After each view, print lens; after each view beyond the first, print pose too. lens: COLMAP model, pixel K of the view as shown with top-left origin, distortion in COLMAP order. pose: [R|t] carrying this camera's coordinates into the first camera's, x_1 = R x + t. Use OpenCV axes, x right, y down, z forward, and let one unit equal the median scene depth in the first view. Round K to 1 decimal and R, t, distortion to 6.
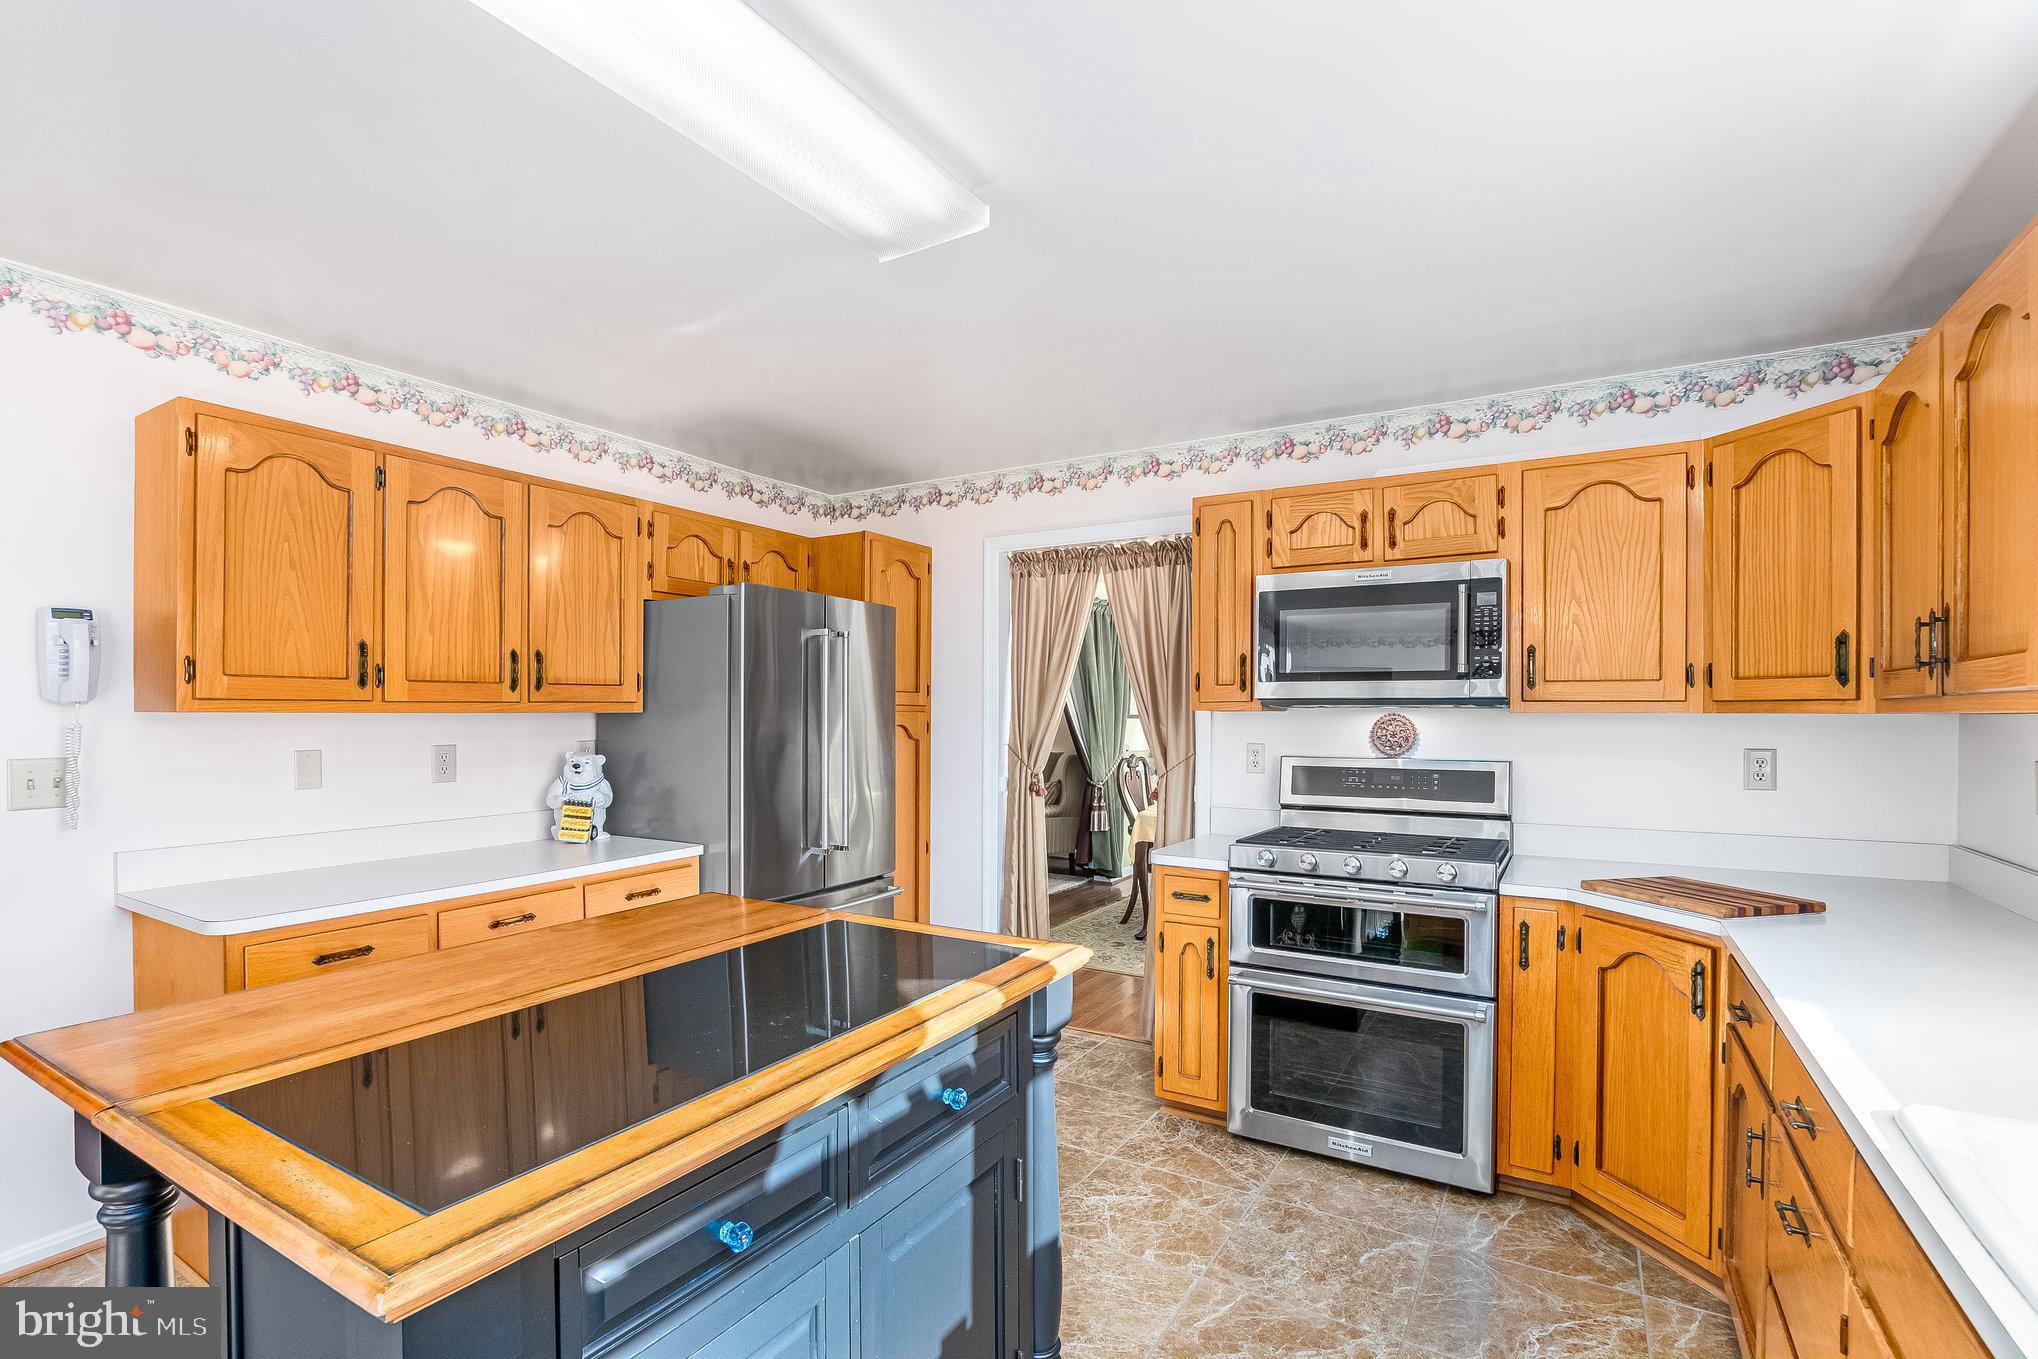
lens RADIAL K [[942.9, 0, 1000.9], [0, 942.9, 716.9], [0, 0, 1]] dist [-0.014261, 0.000167]
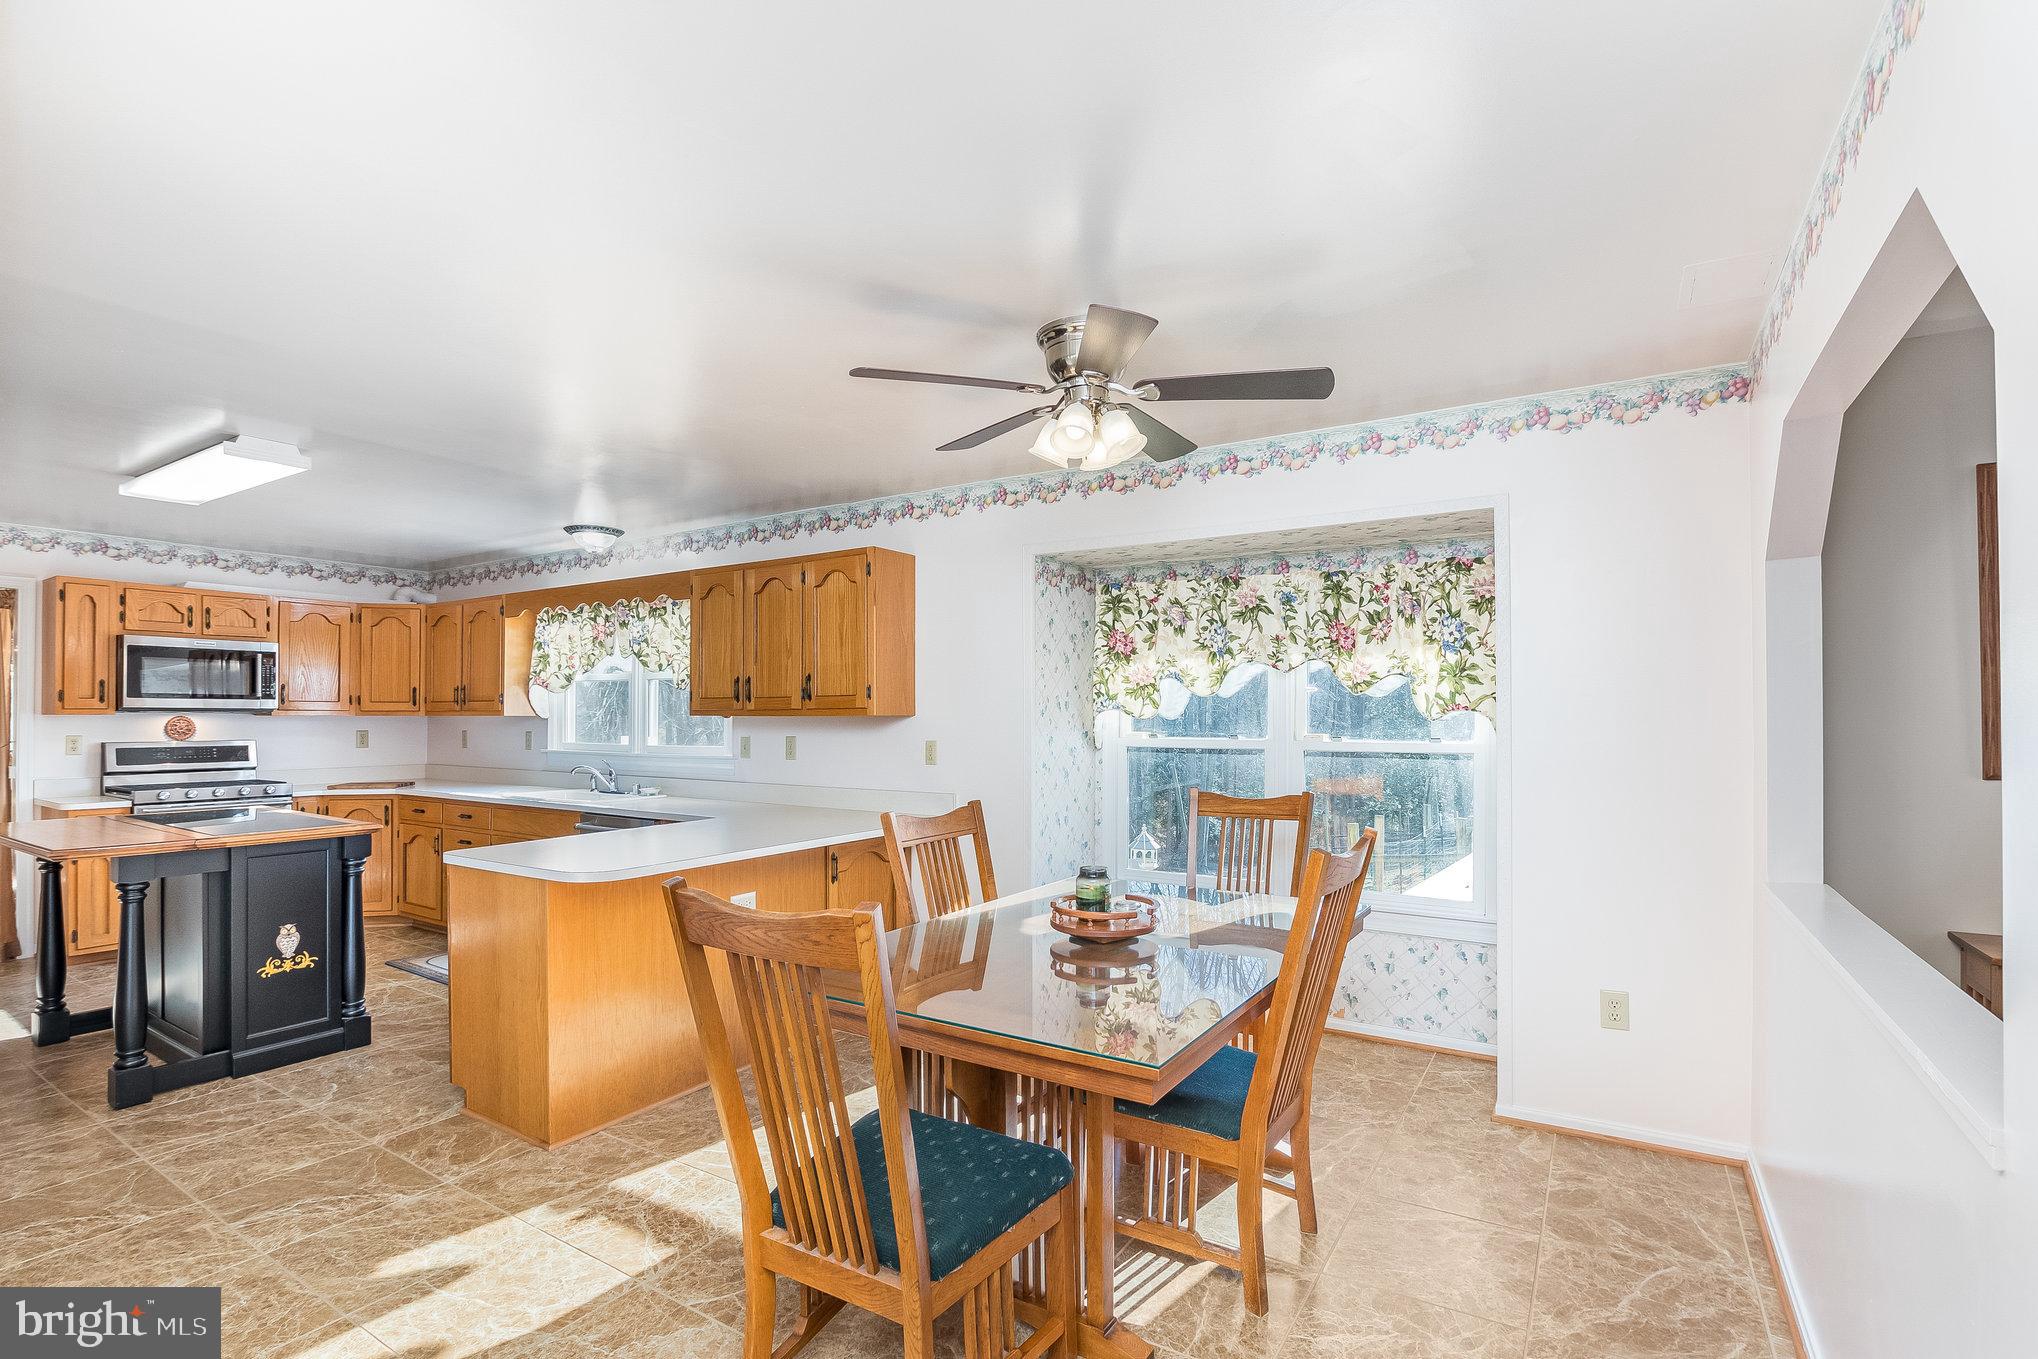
lens RADIAL K [[942.9, 0, 1020.5], [0, 942.9, 696.9], [0, 0, 1]] dist [-0.014261, 0.000167]
pose [[0.003995, 0.023521, 0.999715, -1.461726], [0.007261, 0.999696, -0.023550, 0.013701], [-0.999966, 0.007353, 0.003823, -0.644049]]
